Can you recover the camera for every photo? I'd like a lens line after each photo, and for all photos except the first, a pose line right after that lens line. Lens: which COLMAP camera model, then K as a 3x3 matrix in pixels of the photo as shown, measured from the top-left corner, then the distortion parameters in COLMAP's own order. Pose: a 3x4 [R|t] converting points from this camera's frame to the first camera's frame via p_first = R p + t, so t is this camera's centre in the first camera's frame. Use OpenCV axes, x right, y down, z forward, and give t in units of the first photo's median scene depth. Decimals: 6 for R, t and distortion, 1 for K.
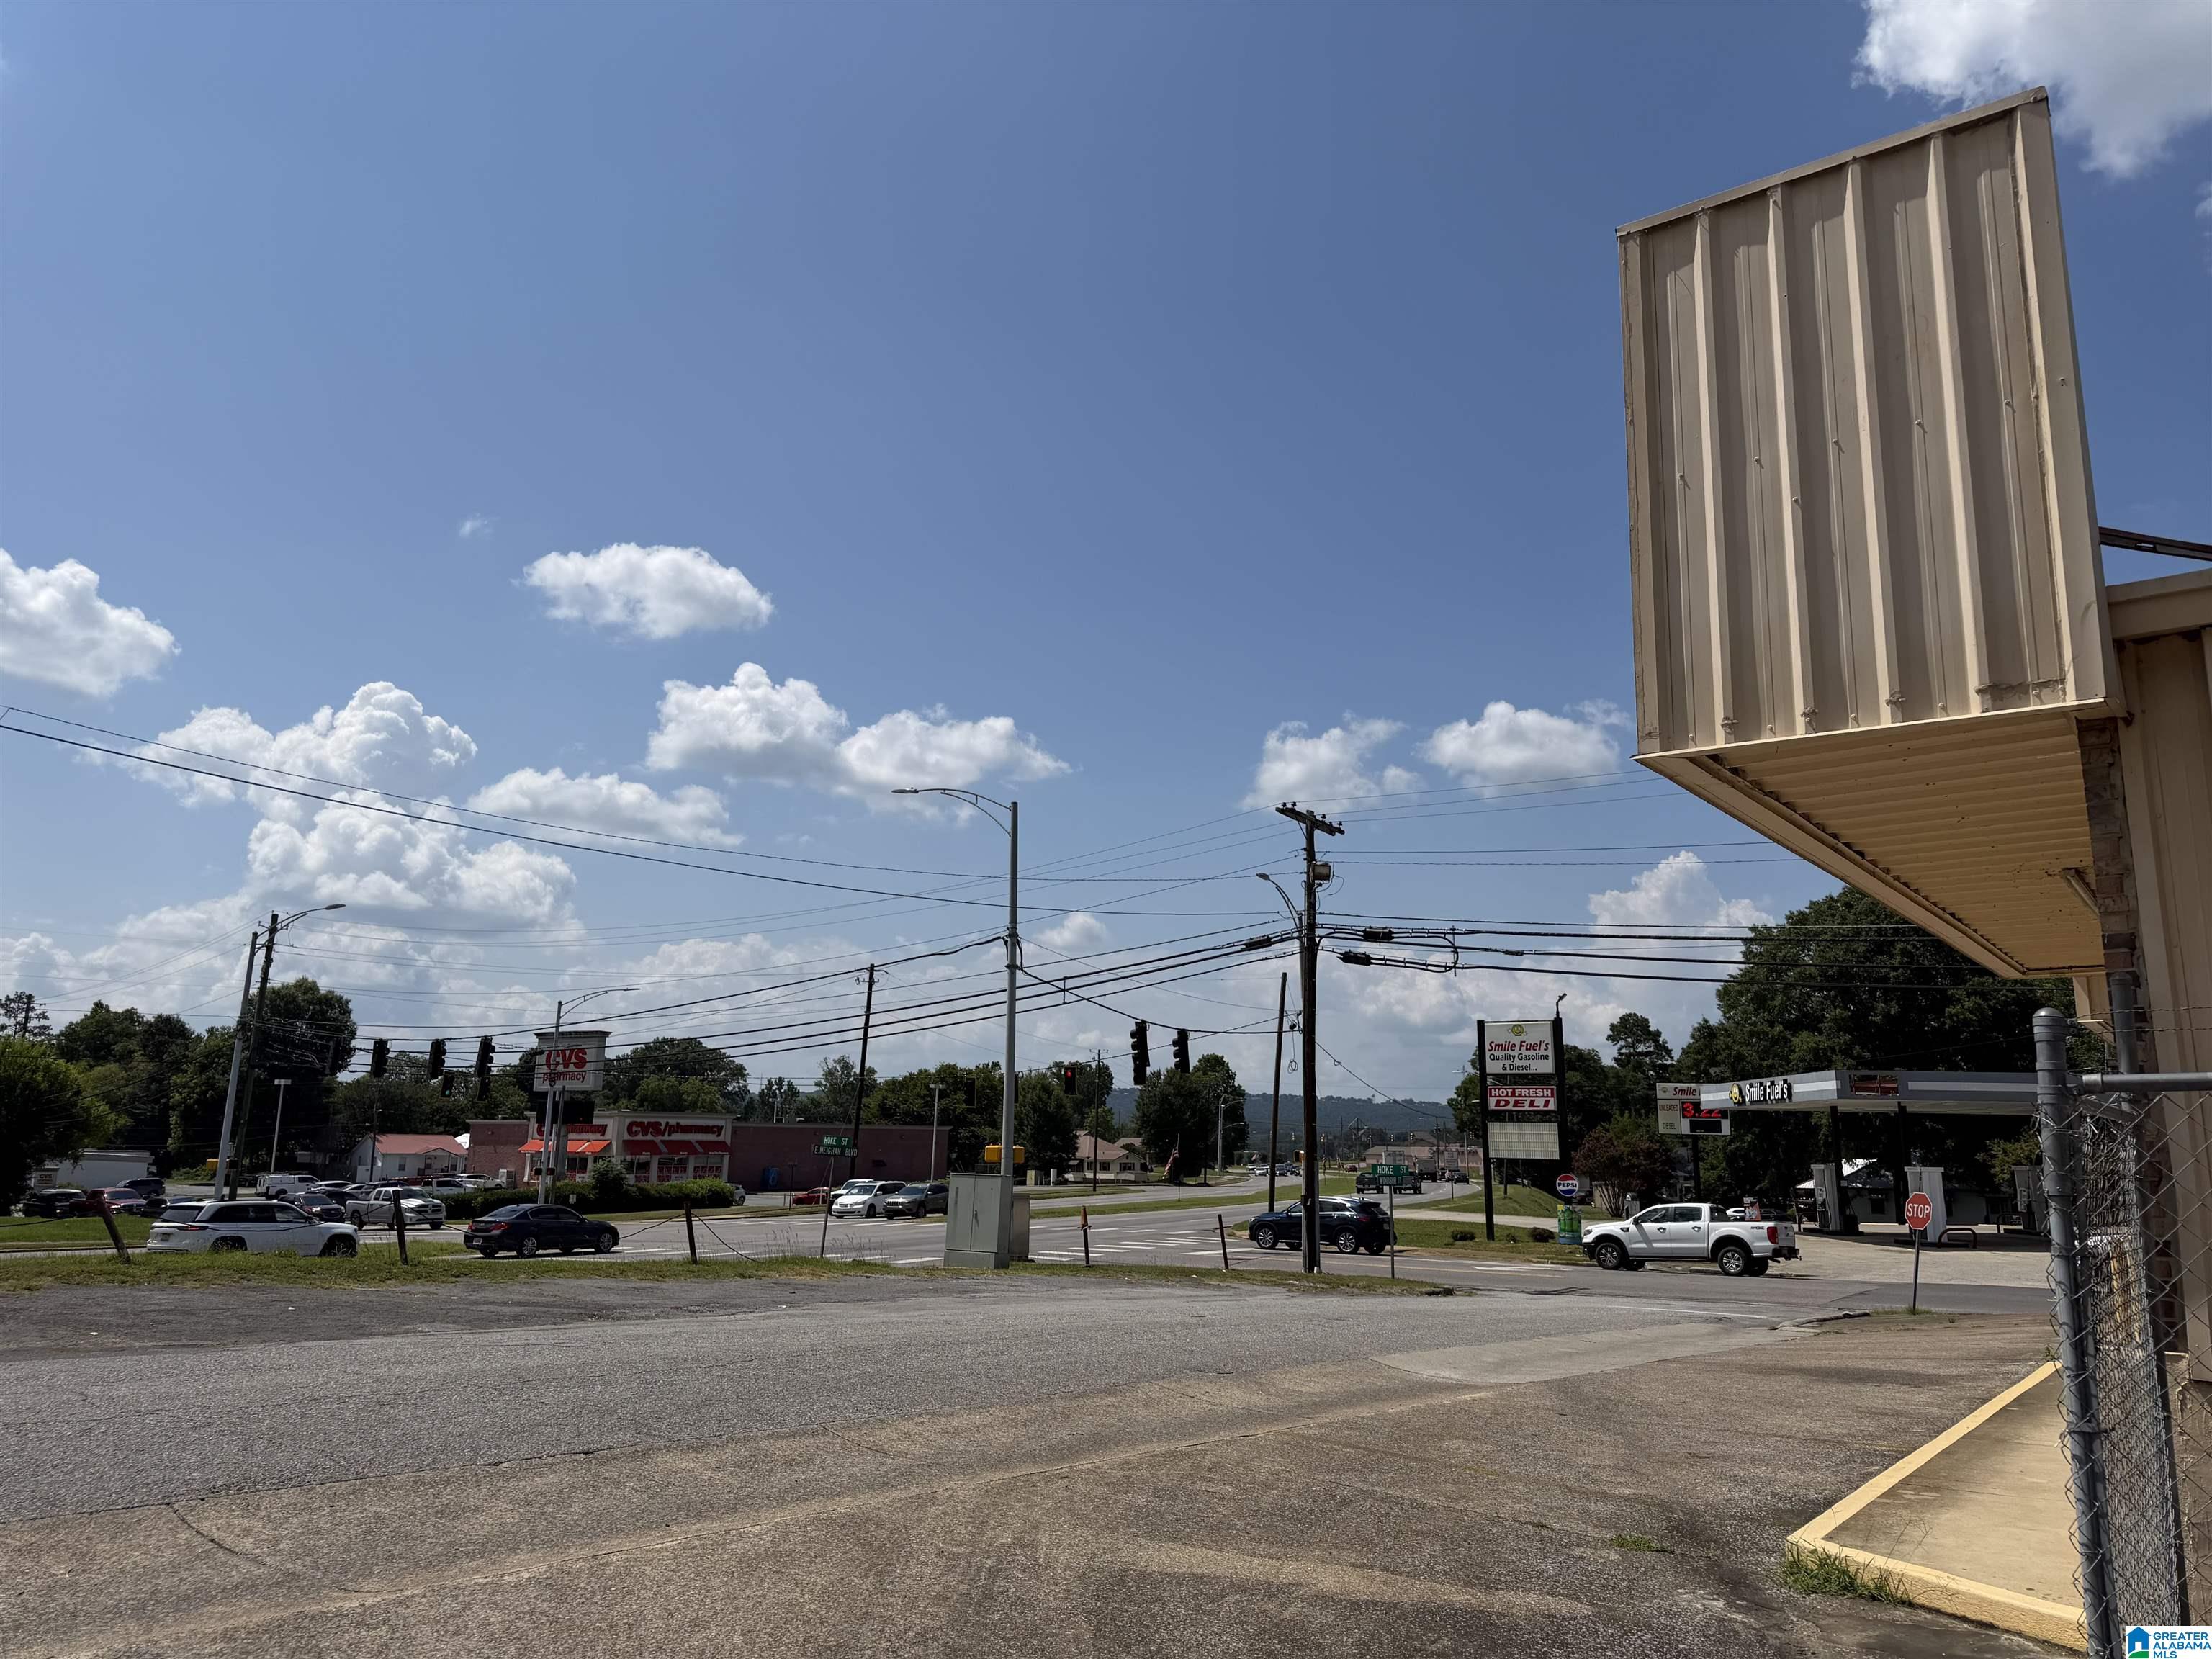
lens RADIAL K [[1528.5, 0, 1106.0], [0, 1528.5, 829.5], [0, 0, 1]] dist [0.162131, -0.145393]
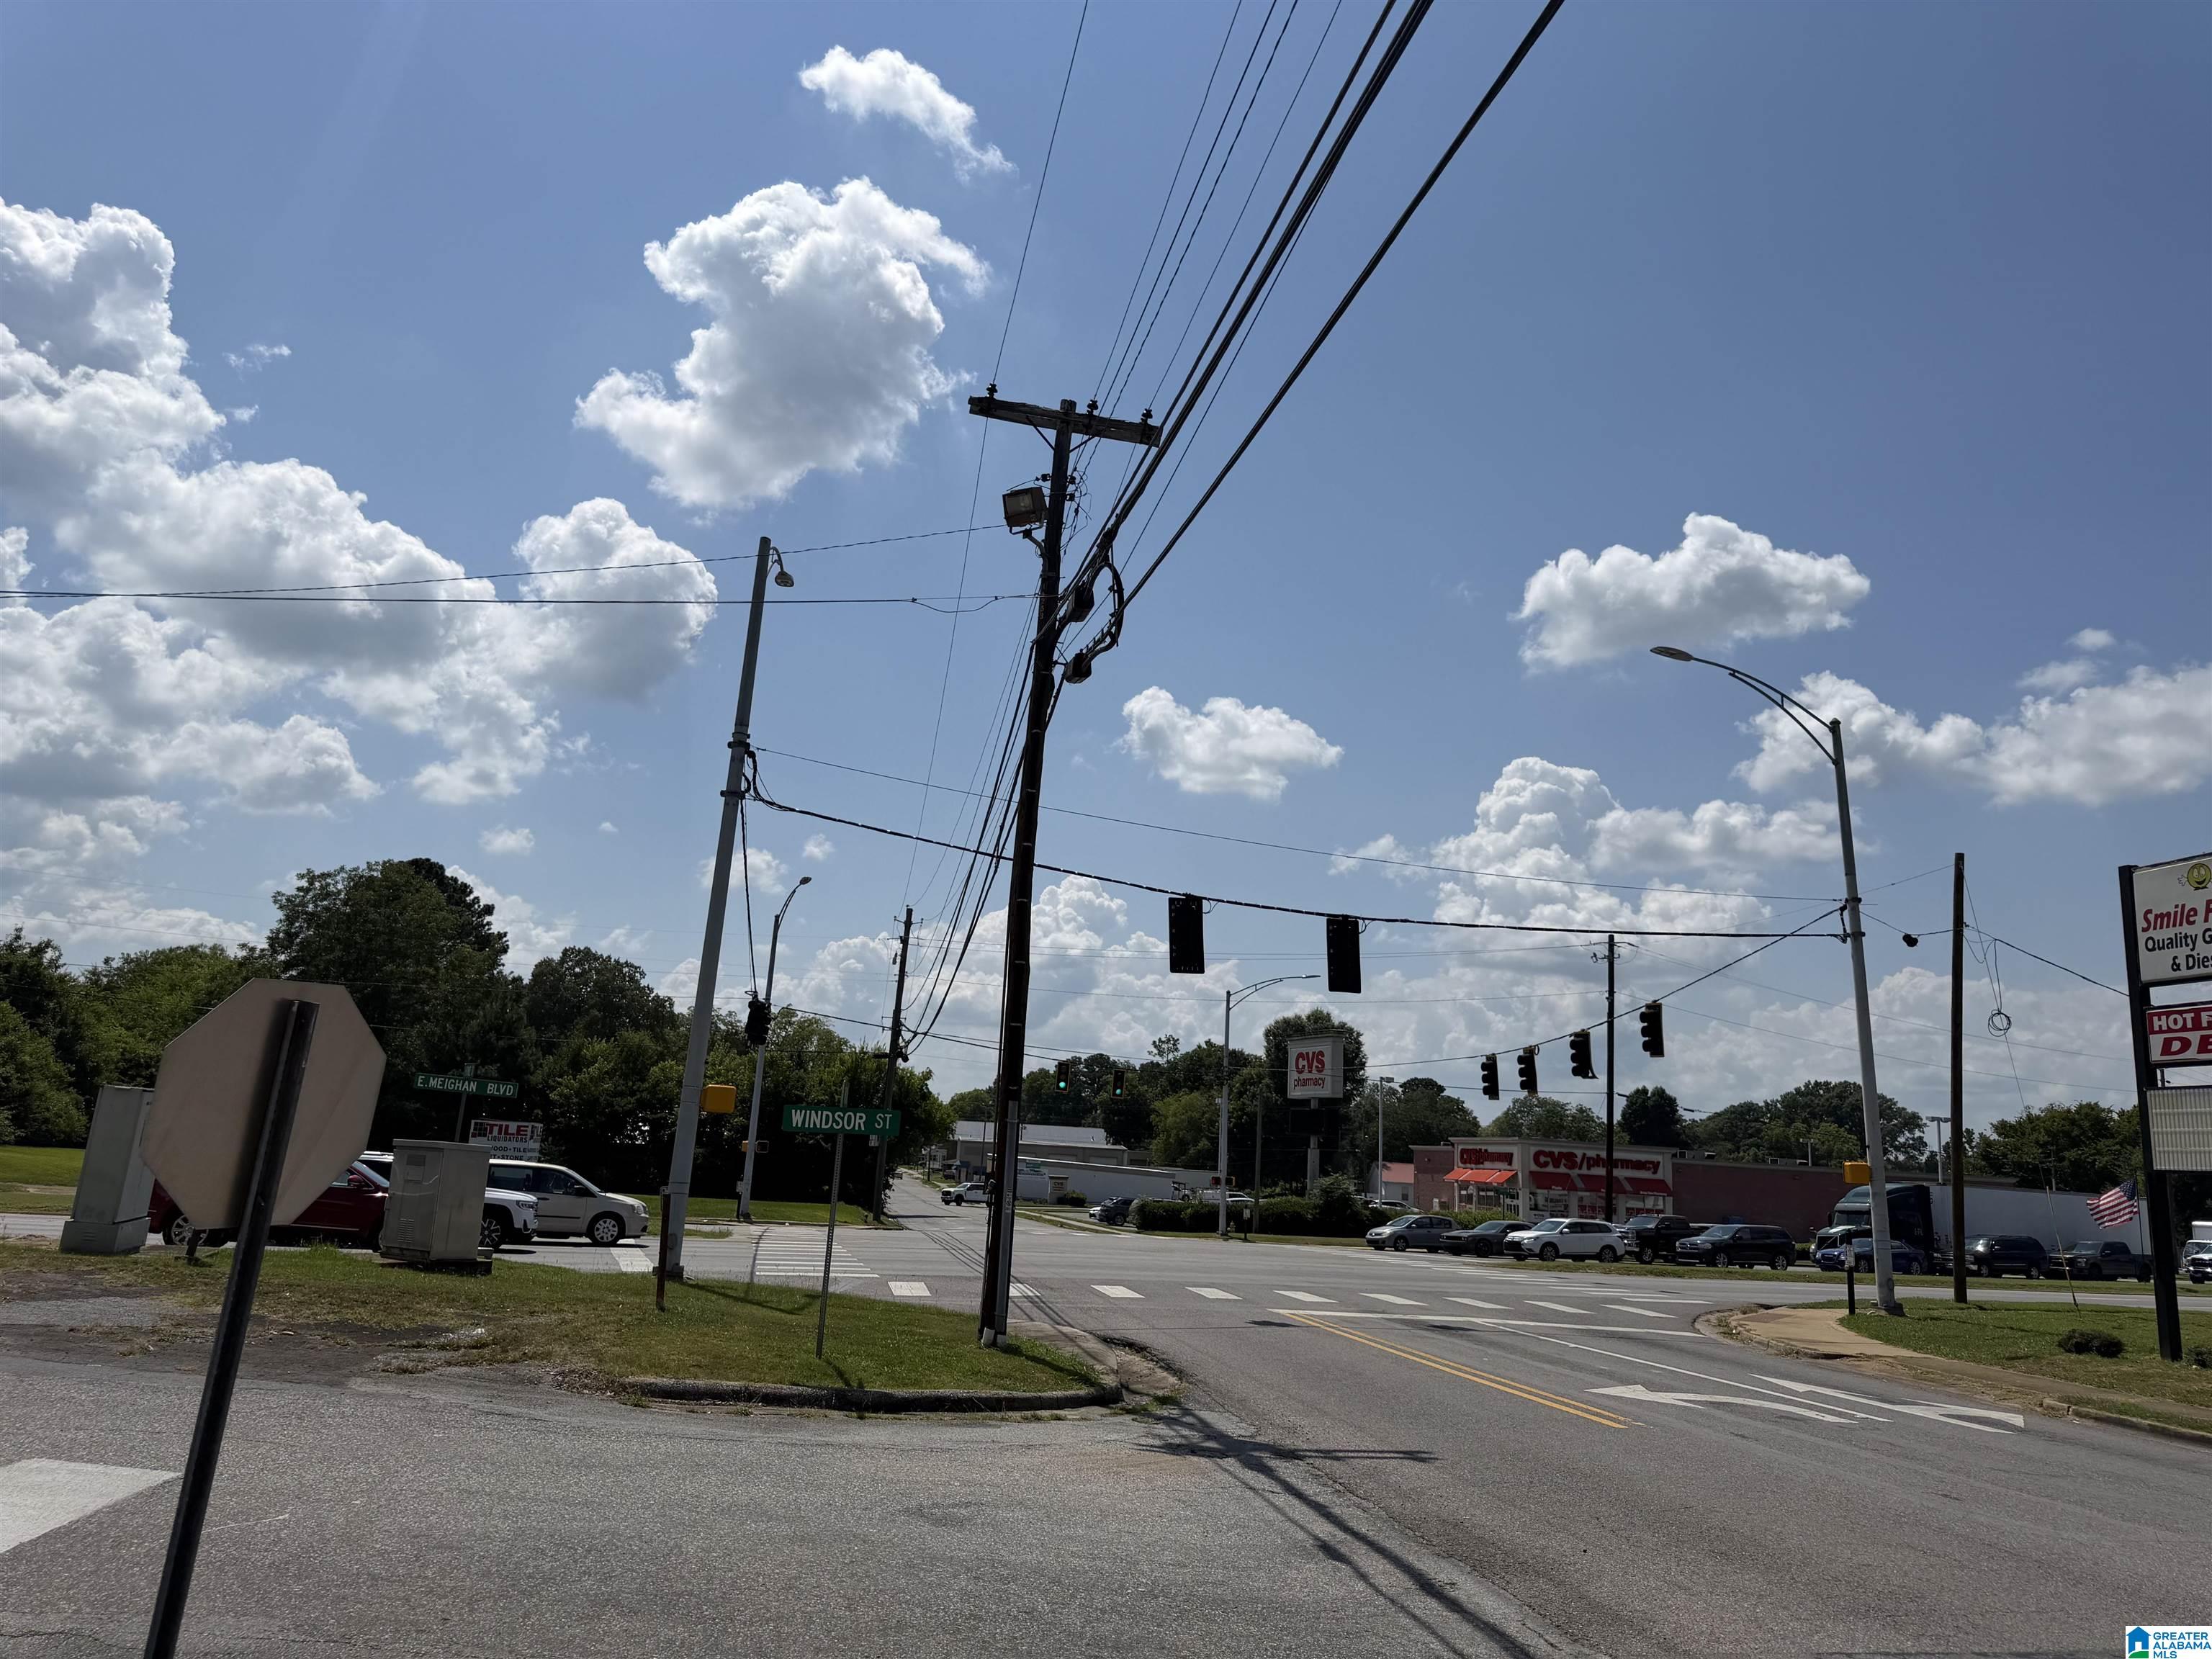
lens RADIAL K [[1528.5, 0, 1106.0], [0, 1528.5, 829.5], [0, 0, 1]] dist [0.162131, -0.145393]
pose [[0.747993, -0.123893, -0.652040, 0.114281], [0.103815, 0.992170, -0.069428, 0.040476], [0.655537, -0.015760, 0.754999, 0.164456]]
